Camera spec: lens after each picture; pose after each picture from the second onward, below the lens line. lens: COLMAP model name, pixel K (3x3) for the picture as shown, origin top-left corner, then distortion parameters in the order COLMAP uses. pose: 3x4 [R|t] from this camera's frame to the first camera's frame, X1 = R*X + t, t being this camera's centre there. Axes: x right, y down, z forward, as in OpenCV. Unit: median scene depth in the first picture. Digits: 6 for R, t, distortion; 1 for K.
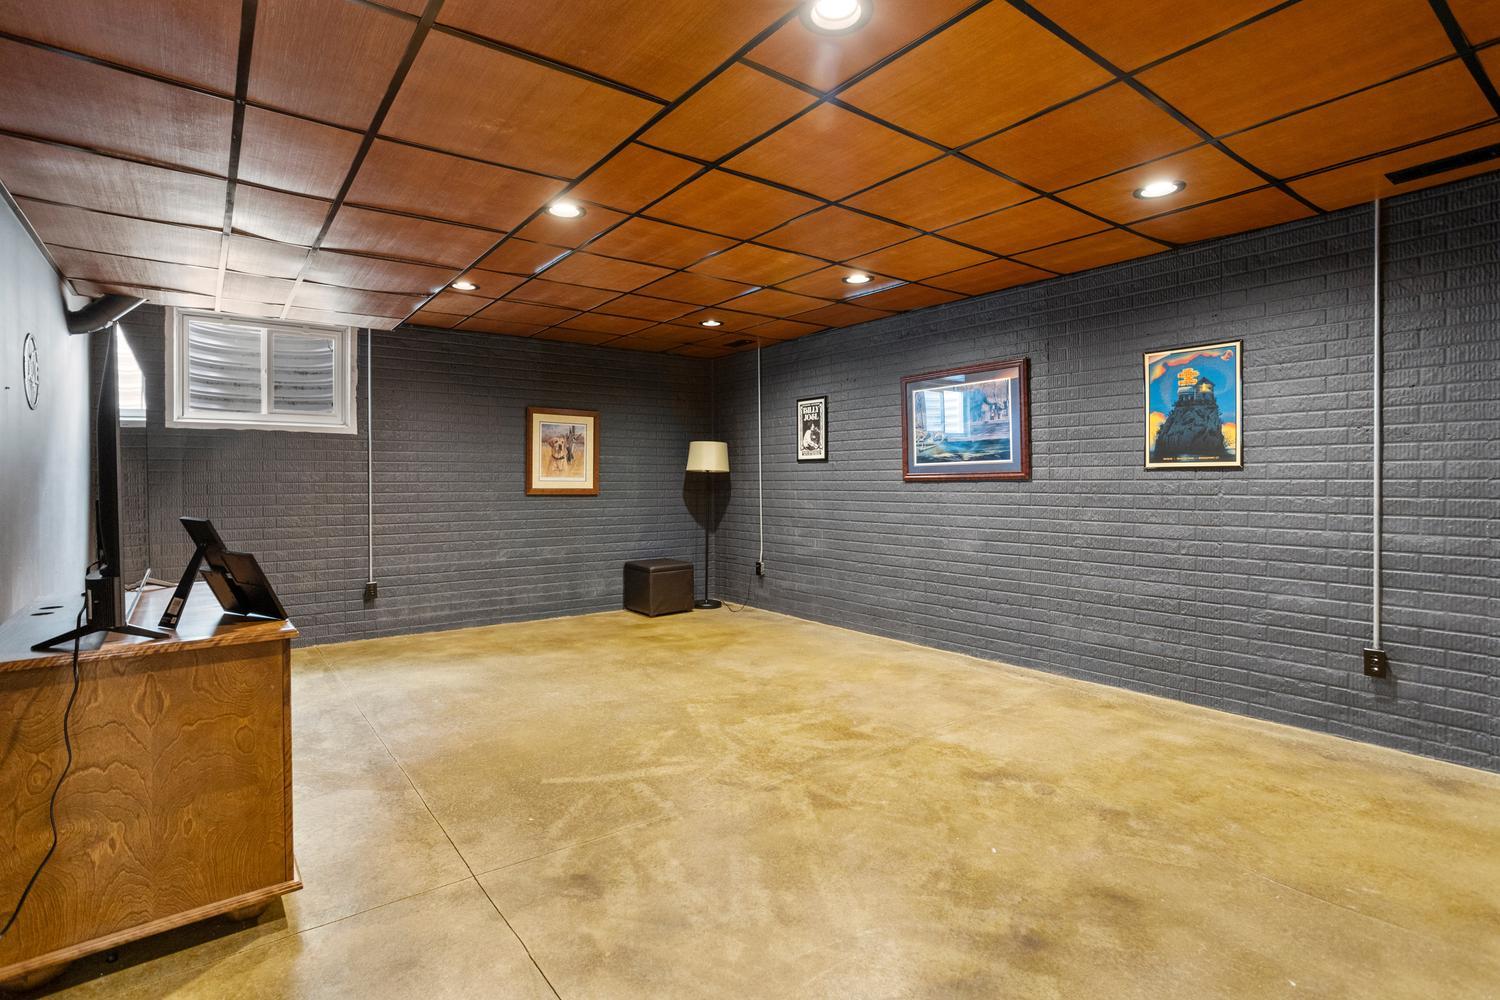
lens RADIAL K [[732.3, 0, 743.2], [0, 732.3, 492.0], [0, 0, 1]] dist [-0.050126, 0.032657]
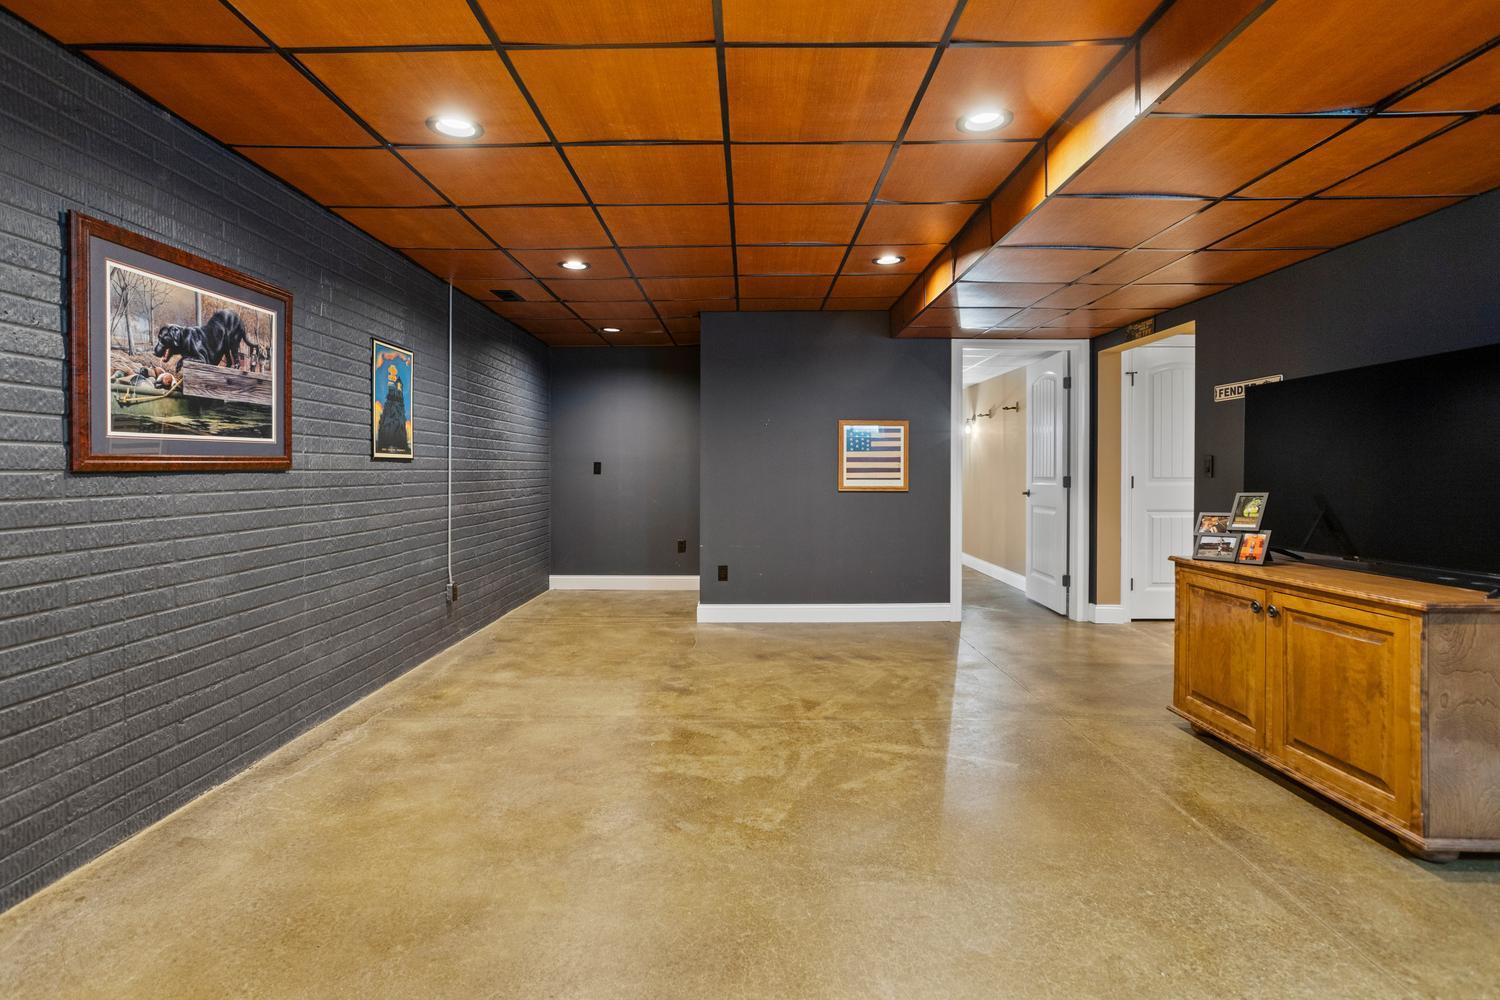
lens RADIAL K [[732.3, 0, 743.2], [0, 732.3, 492.0], [0, 0, 1]] dist [-0.050126, 0.032657]
pose [[-0.793878, -0.015823, 0.607872, -0.462123], [0.010161, 0.999177, 0.039278, -0.022705], [-0.607993, 0.037359, -0.793063, 1.602965]]
